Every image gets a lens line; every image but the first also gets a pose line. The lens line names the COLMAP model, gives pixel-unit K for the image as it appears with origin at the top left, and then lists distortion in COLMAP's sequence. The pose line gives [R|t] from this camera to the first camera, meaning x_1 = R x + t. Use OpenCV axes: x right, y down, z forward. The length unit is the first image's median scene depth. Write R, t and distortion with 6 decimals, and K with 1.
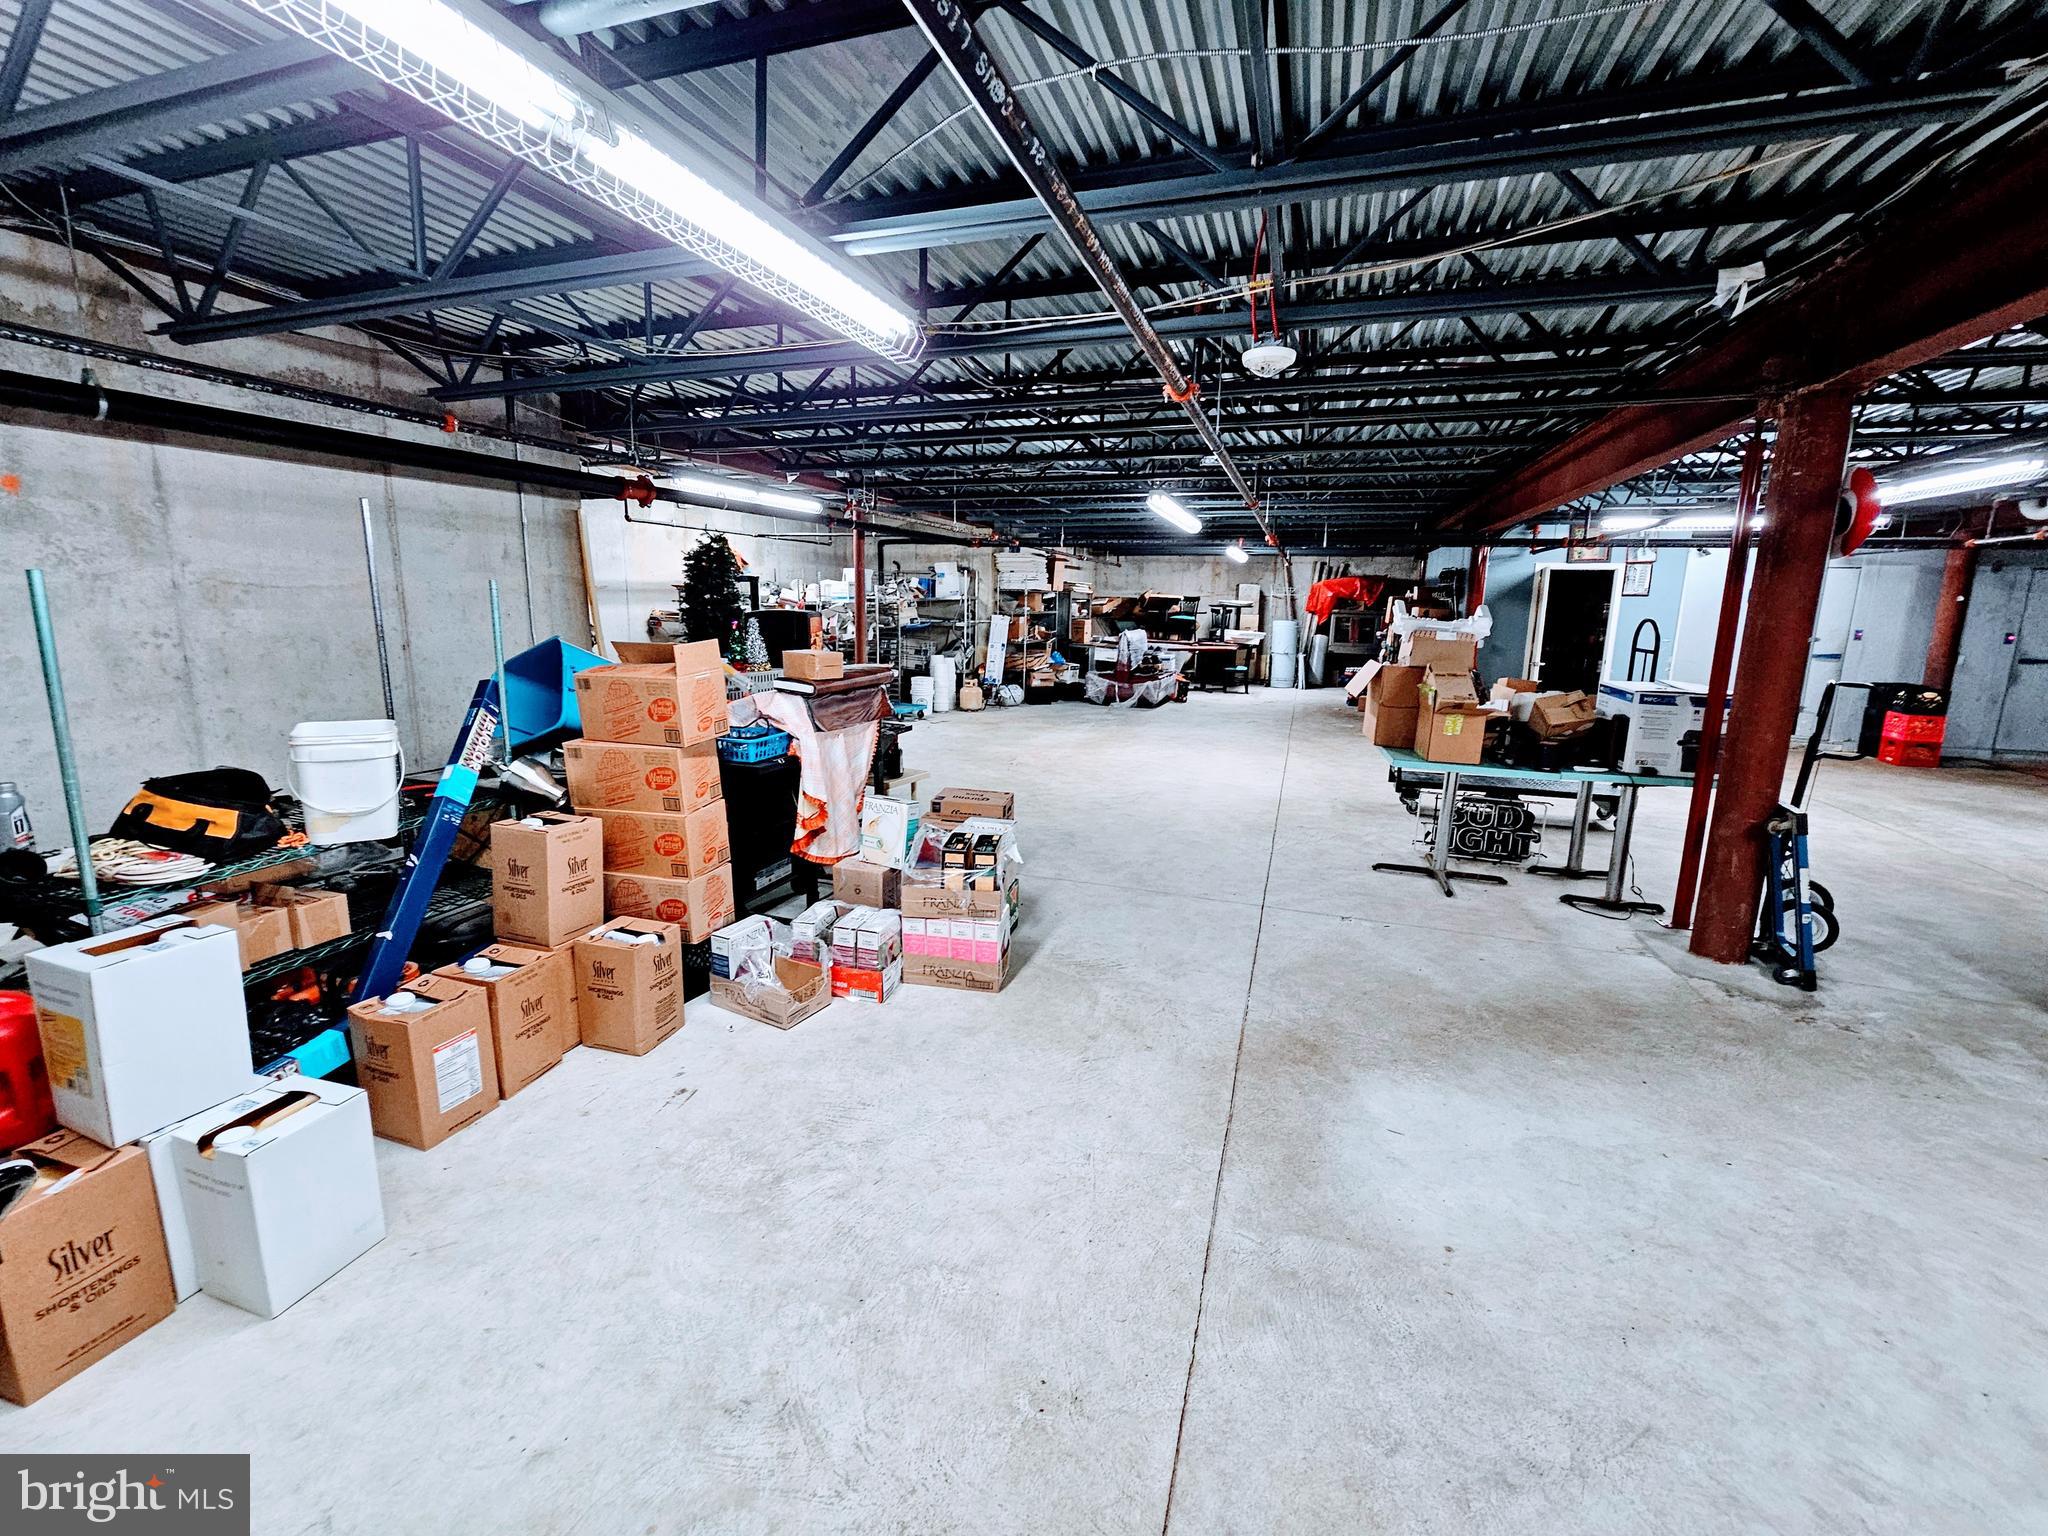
lens RADIAL K [[837.4, 0, 1023.3], [0, 837.4, 748.0], [0, 0, 1]] dist [-0.000916, -0.000119]
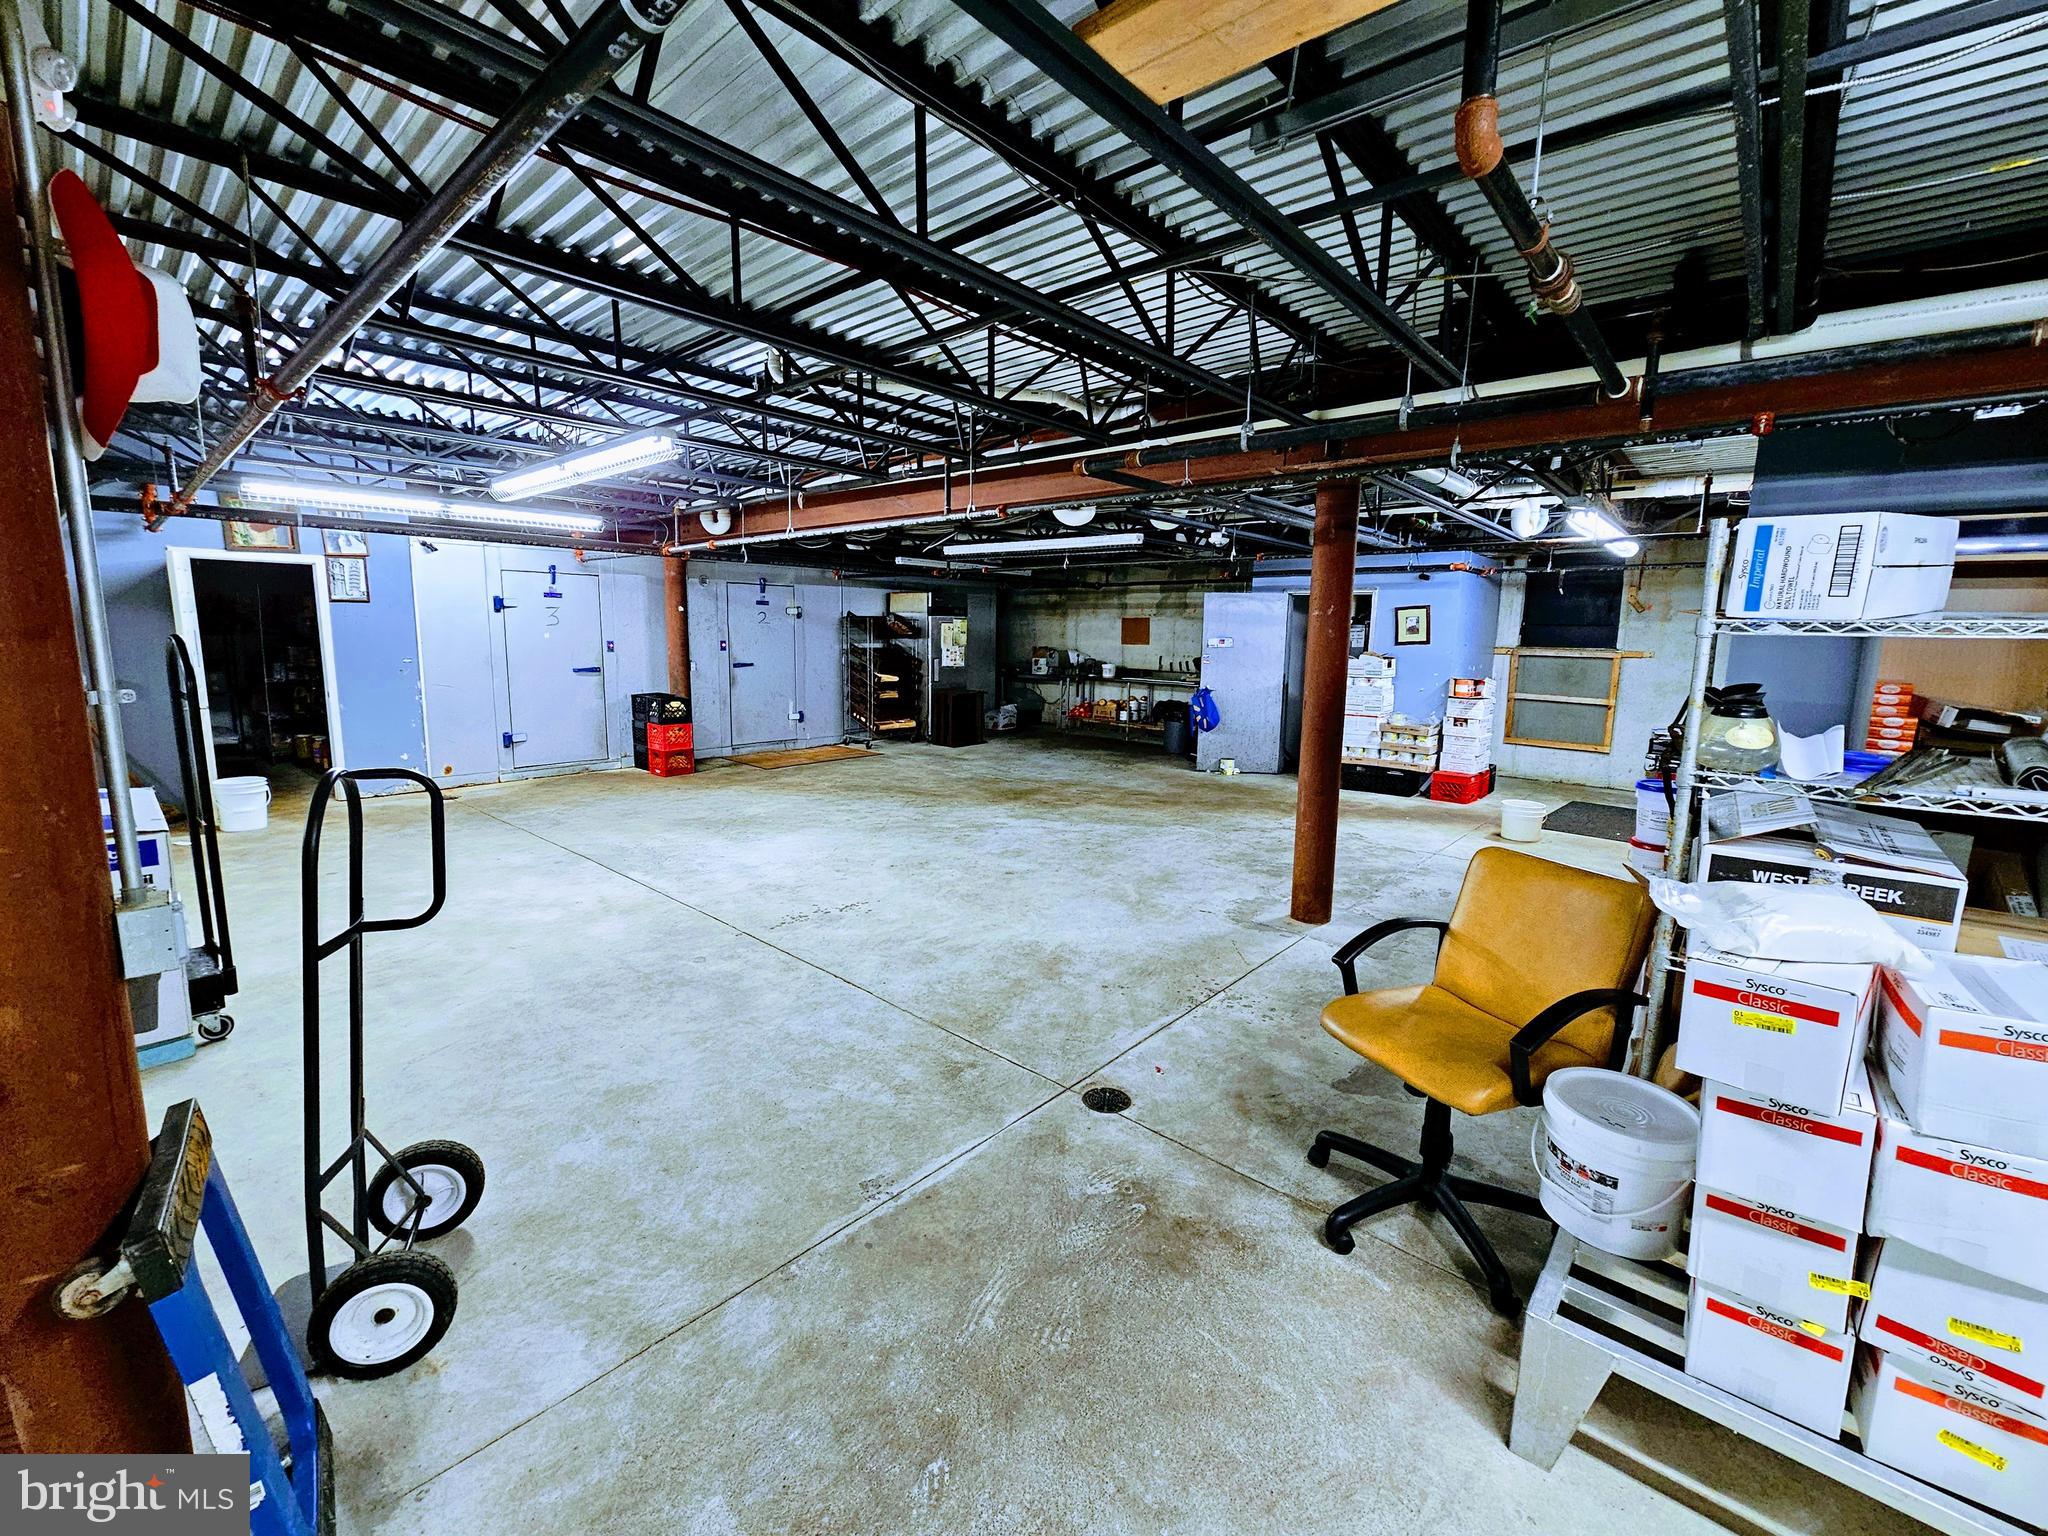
lens RADIAL K [[837.4, 0, 1023.3], [0, 837.4, 748.0], [0, 0, 1]] dist [-0.000916, -0.000119]
pose [[0.388241, -0.141013, 0.910705, 0.303398], [0.153803, 0.984278, 0.086838, -0.032435], [-0.908633, 0.106355, 0.403826, 0.206350]]
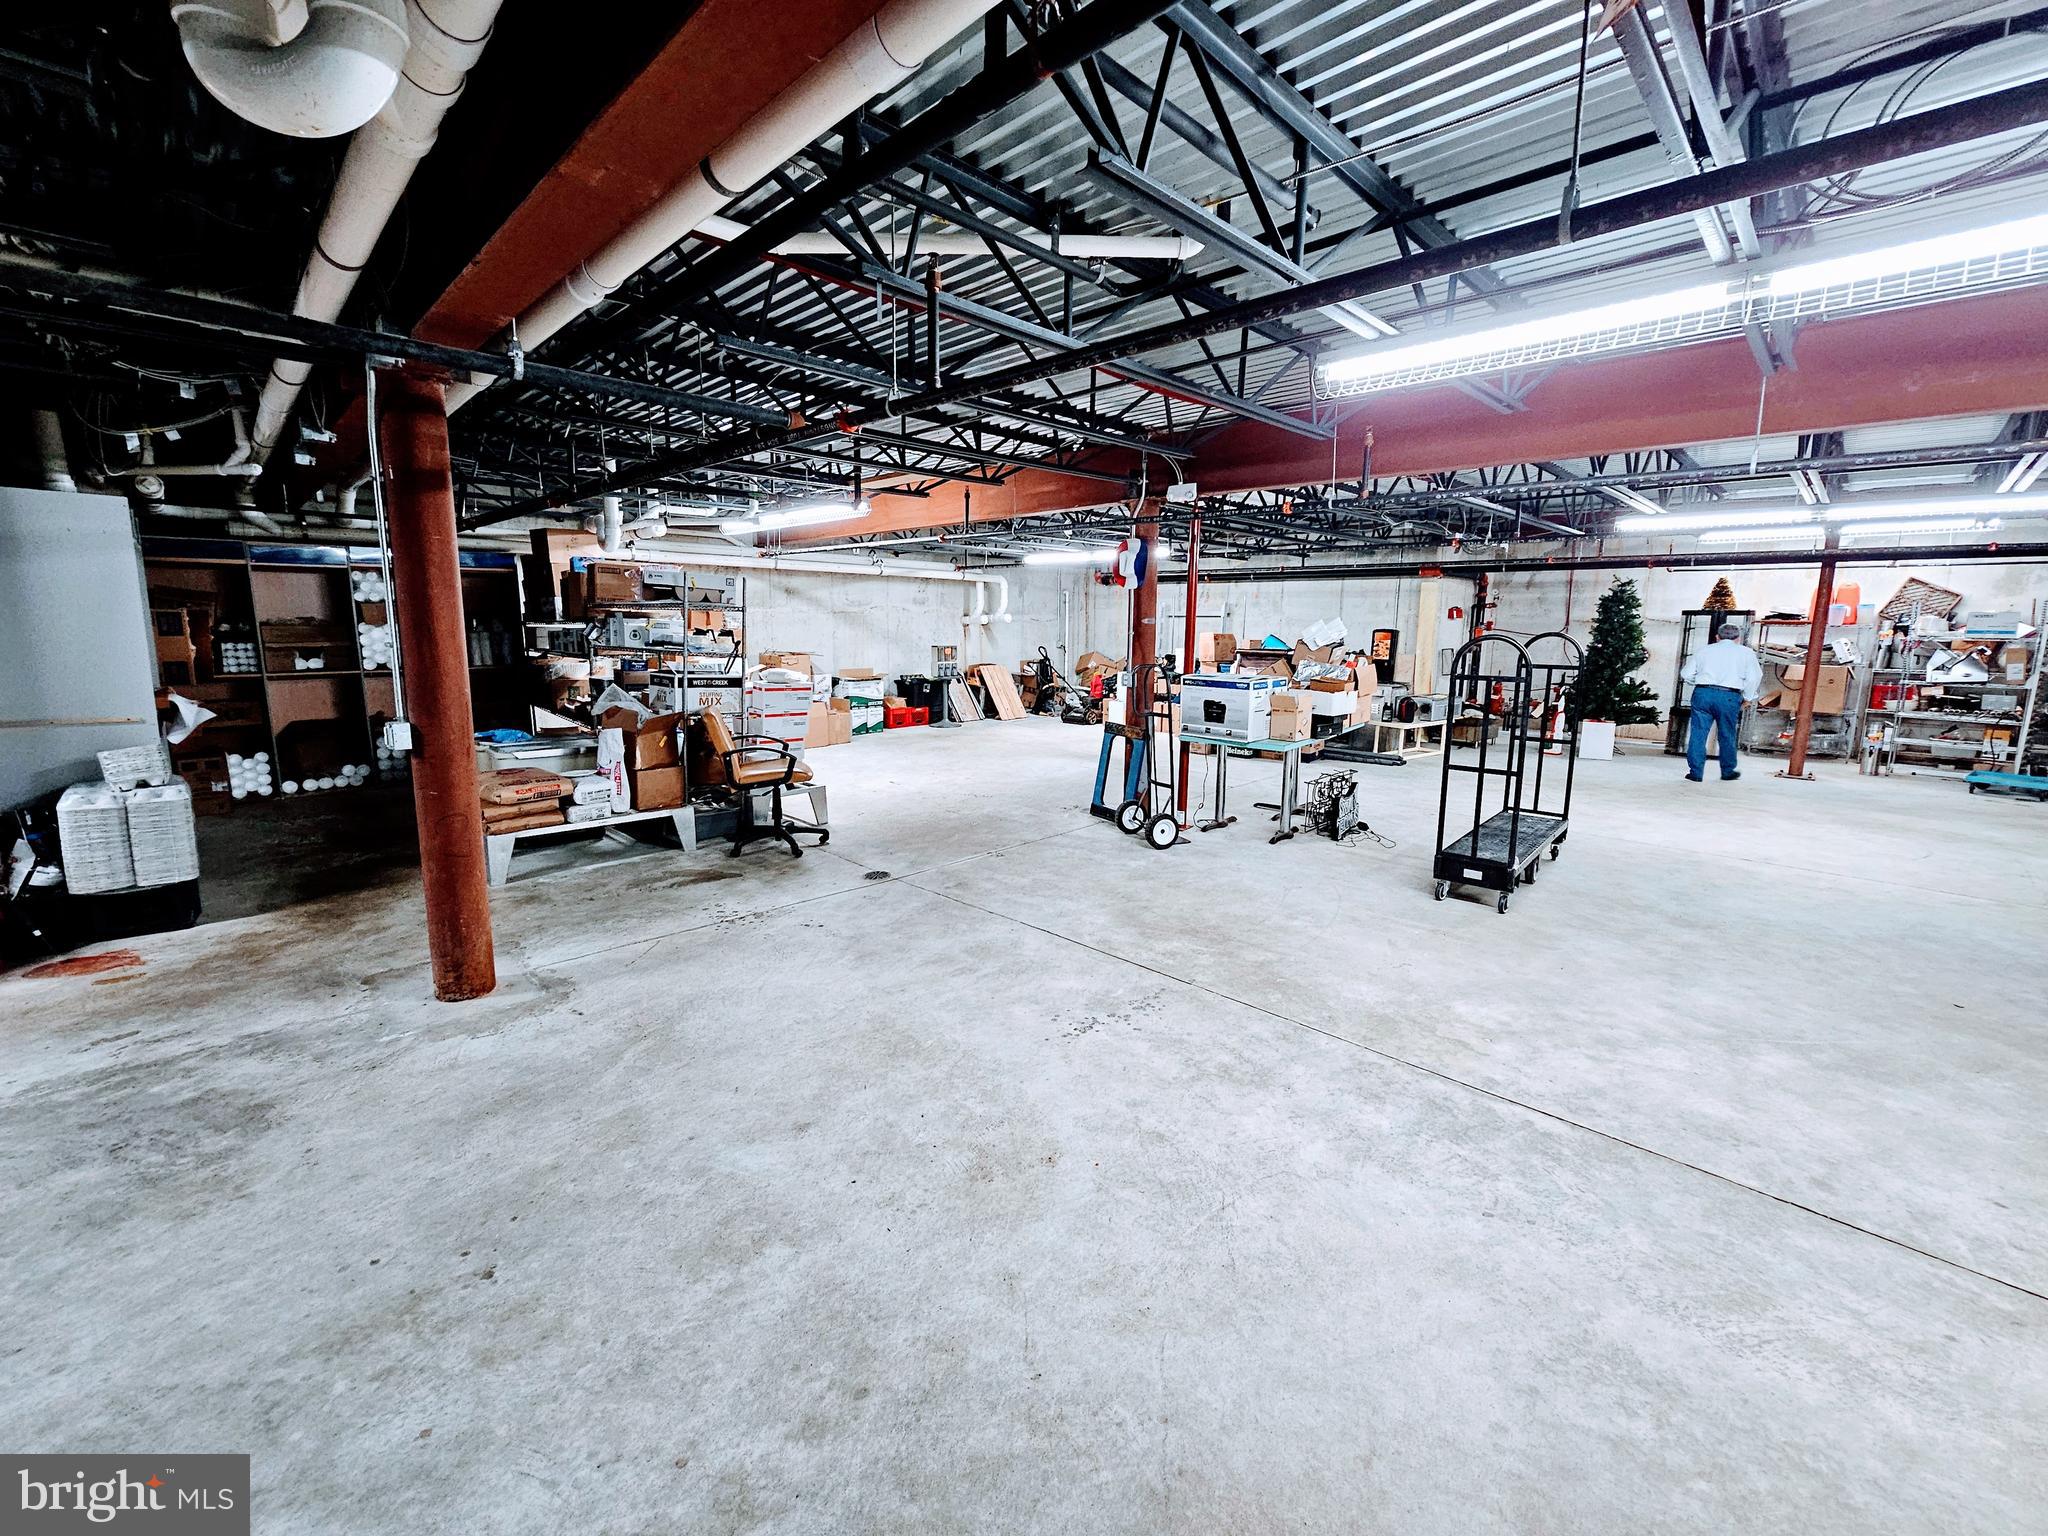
lens RADIAL K [[844.8, 0, 1027.5], [0, 844.8, 717.6], [0, 0, 1]] dist [-0.007379, 0.000275]
pose [[-0.440089, 0.085981, -0.893828, 1.036744], [-0.177740, 0.967369, 0.180568, -0.094377], [0.880187, 0.238335, -0.410447, 0.615936]]
